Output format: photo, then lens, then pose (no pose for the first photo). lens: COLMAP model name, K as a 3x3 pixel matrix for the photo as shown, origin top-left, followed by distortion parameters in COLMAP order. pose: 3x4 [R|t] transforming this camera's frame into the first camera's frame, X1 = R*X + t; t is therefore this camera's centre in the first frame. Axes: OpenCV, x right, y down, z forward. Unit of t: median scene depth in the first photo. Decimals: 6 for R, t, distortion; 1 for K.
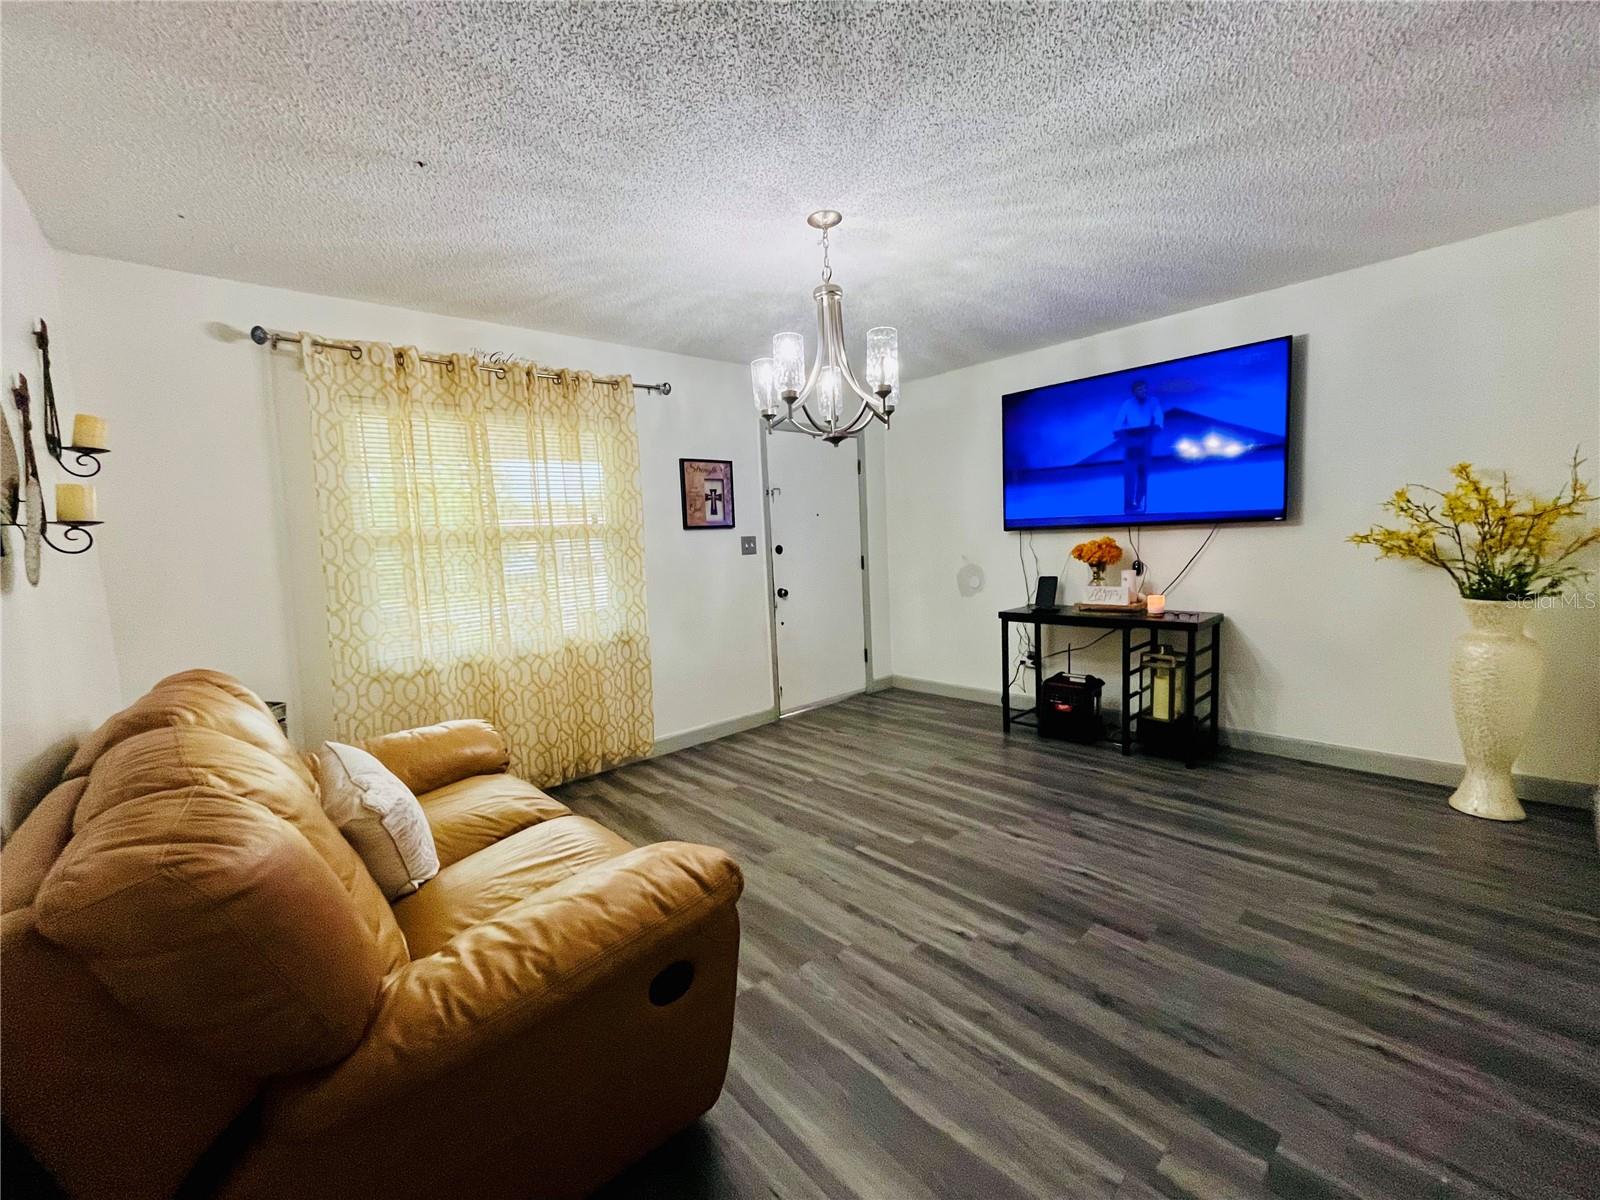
lens RADIAL K [[650.3, 0, 798.6], [0, 650.3, 602.4], [0, 0, 1]] dist [0.000958, -0.000181]
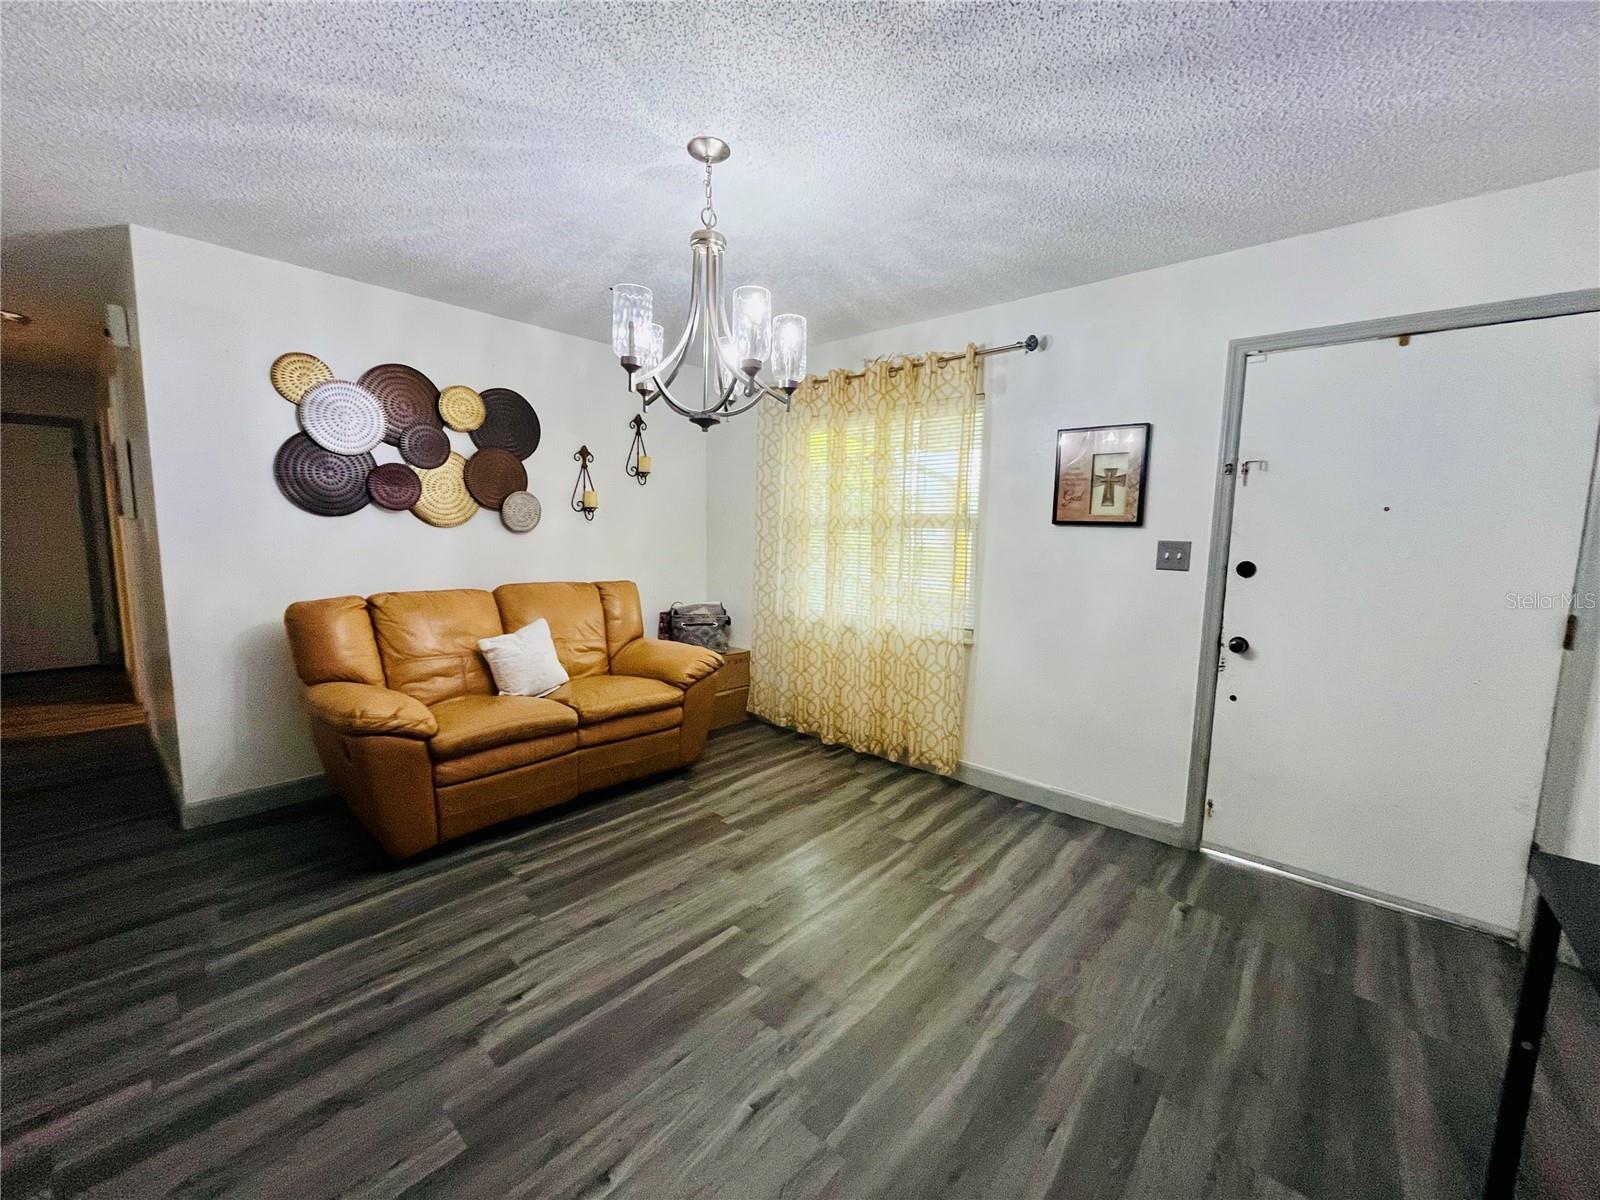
lens RADIAL K [[650.3, 0, 799.0], [0, 650.3, 603.5], [0, 0, 1]] dist [0.000958, -0.000181]
pose [[0.108129, 0.168753, -0.979709, 0.582733], [-0.128051, 0.979642, 0.154609, -0.107688], [0.985855, 0.108735, 0.127537, 0.660044]]
